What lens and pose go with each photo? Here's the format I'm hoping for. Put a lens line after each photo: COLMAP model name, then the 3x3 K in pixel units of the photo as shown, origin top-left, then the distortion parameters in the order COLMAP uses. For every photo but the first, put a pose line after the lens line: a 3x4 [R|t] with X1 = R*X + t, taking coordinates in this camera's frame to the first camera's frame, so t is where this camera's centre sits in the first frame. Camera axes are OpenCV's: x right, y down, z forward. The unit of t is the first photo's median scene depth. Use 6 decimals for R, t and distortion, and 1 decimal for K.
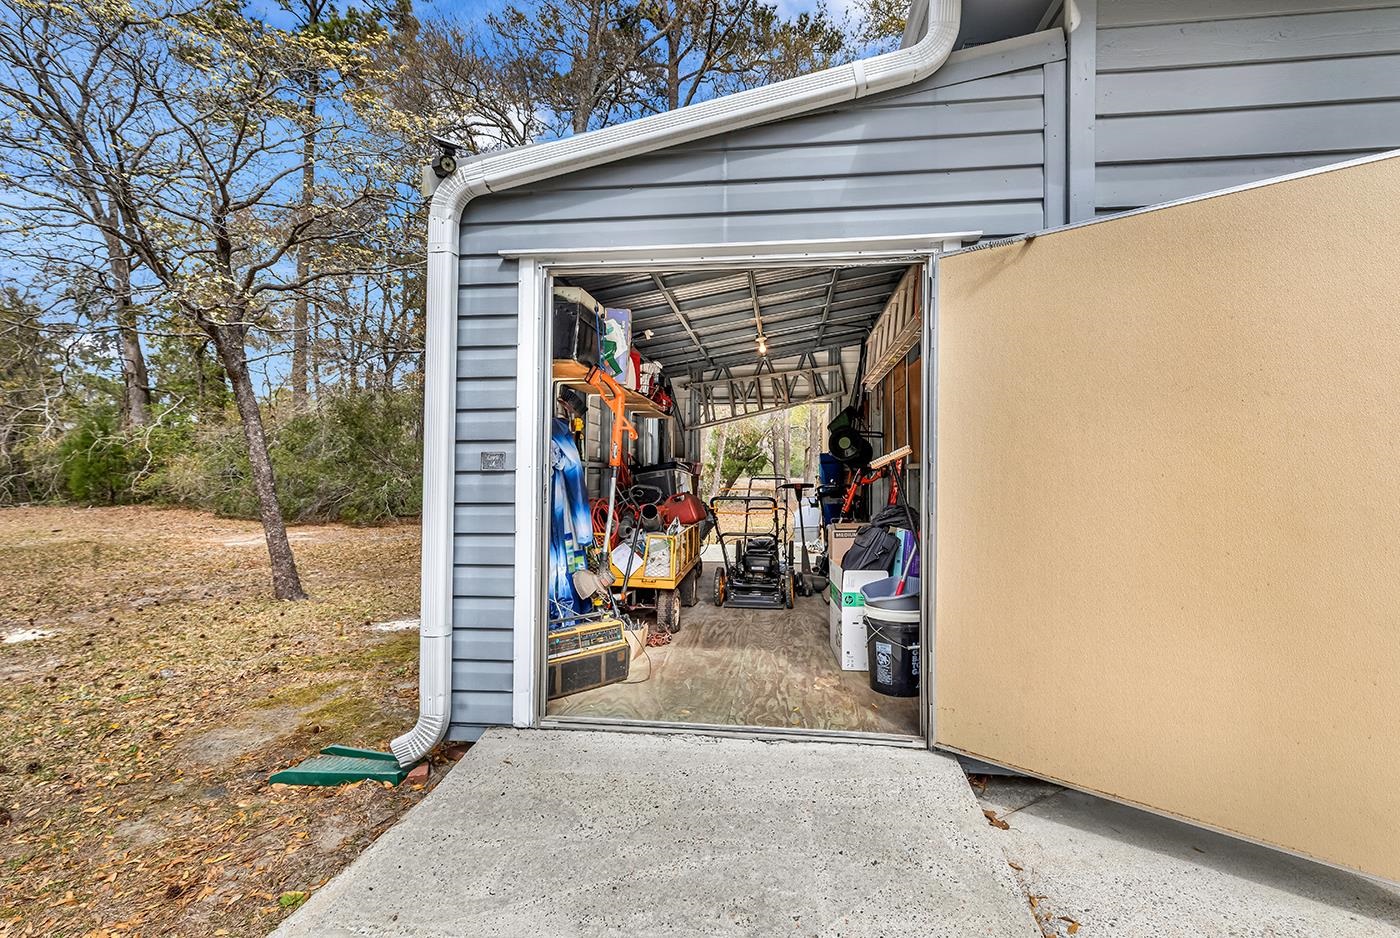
lens RADIAL K [[657.6, 0, 703.0], [0, 657.6, 469.2], [0, 0, 1]] dist [-0.007020, 0.000066]
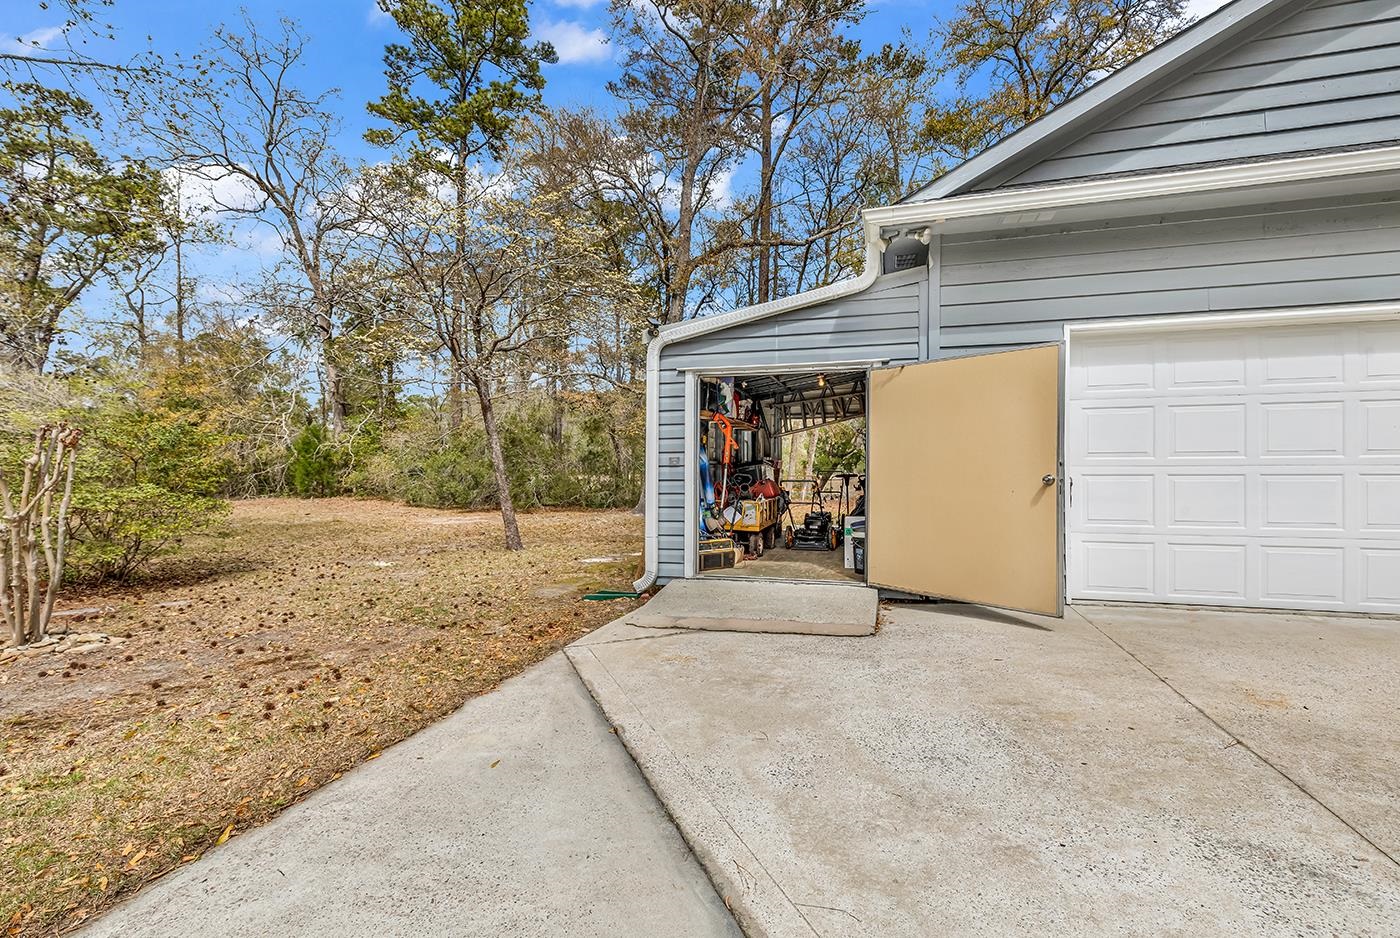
lens RADIAL K [[657.6, 0, 697.9], [0, 657.6, 470.6], [0, 0, 1]] dist [-0.007020, 0.000066]
pose [[0.987600, -0.004894, -0.156912, 0.071040], [0.005922, 0.999964, 0.006087, 0.004518], [0.156877, -0.006941, 0.987594, -0.759957]]
